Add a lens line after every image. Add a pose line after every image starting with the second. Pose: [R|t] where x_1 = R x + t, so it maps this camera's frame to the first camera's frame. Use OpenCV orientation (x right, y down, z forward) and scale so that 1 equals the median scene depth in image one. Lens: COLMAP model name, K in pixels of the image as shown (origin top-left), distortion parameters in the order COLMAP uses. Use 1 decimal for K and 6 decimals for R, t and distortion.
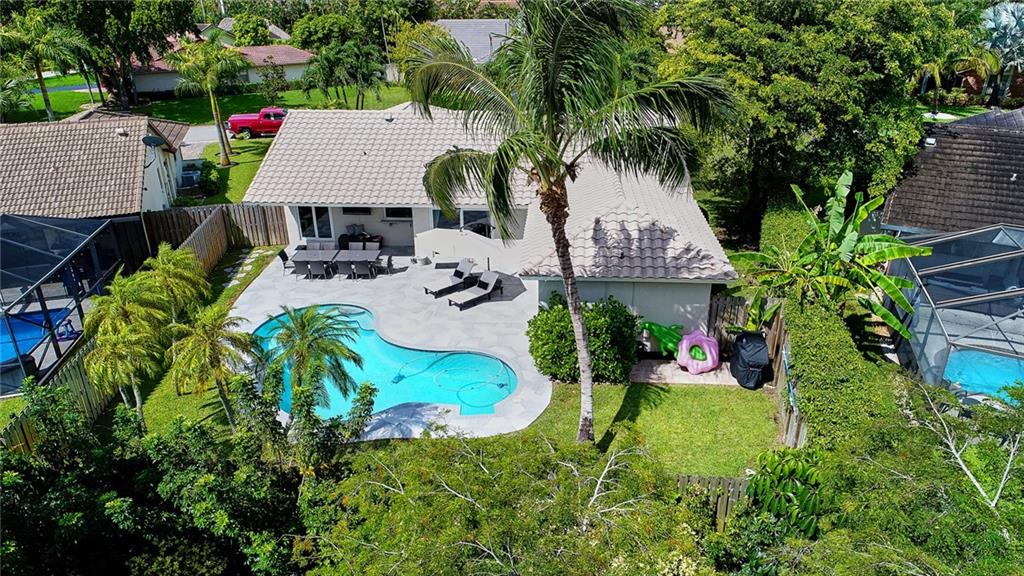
lens RADIAL K [[719.4, 0, 512.0], [0, 719.4, 288.0], [0, 0, 1]] dist [0.001947, 0.007097]
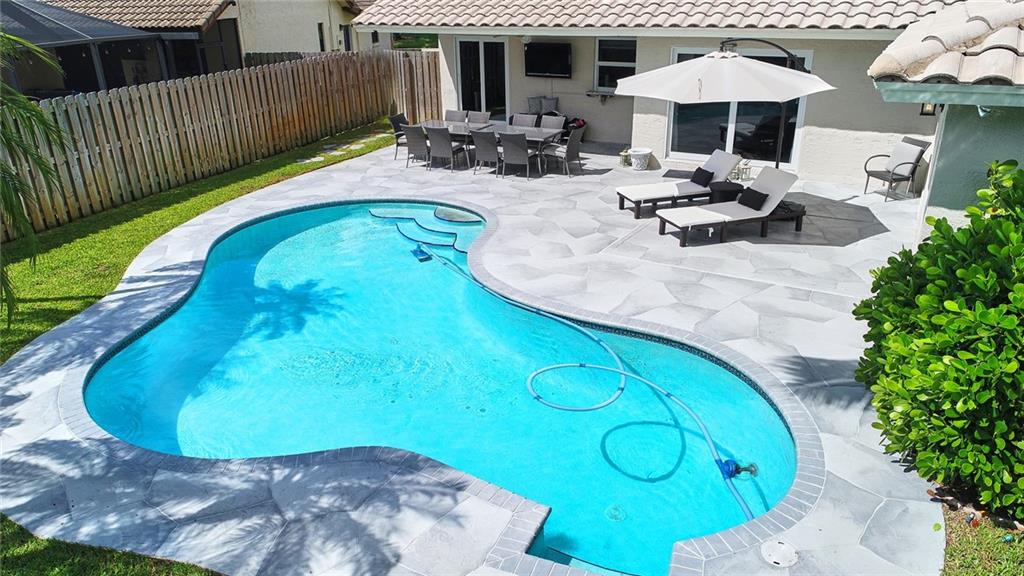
lens RADIAL K [[719.4, 0, 512.0], [0, 719.4, 288.0], [0, 0, 1]] dist [0.001947, 0.007097]
pose [[0.905024, 0.165565, -0.391816, 0.004263], [-0.172357, 0.984869, 0.018052, 0.056708], [0.388876, 0.051195, 0.919866, 0.522204]]
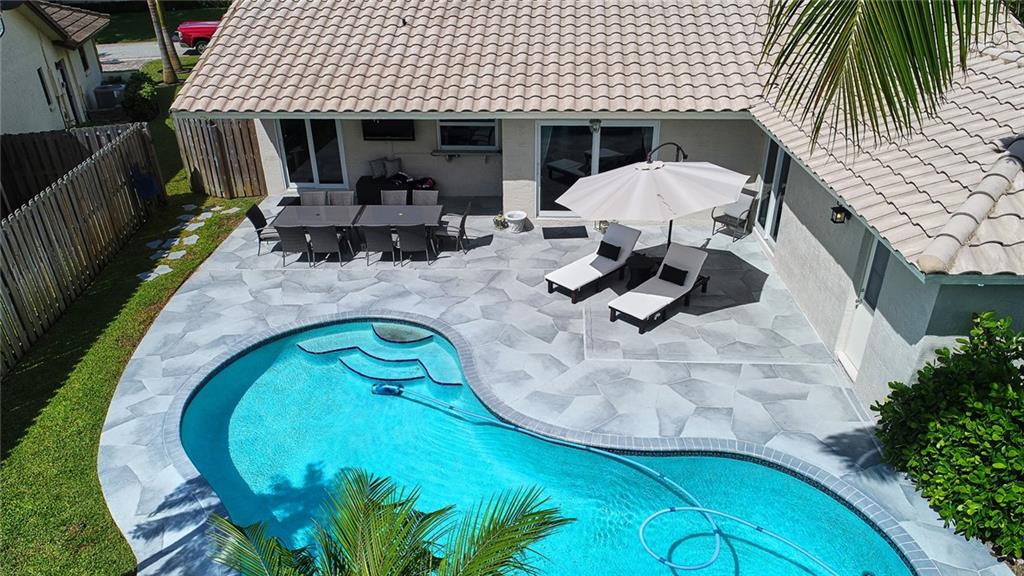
lens RADIAL K [[695.4, 0, 506.5], [0, 695.4, 289.7], [0, 0, 1]] dist [0.007631, 0.002130]
pose [[0.999561, -0.012014, 0.027097, -0.151167], [0.010057, 0.997410, 0.071216, -0.026353], [-0.027883, -0.070912, 0.997093, 0.488729]]
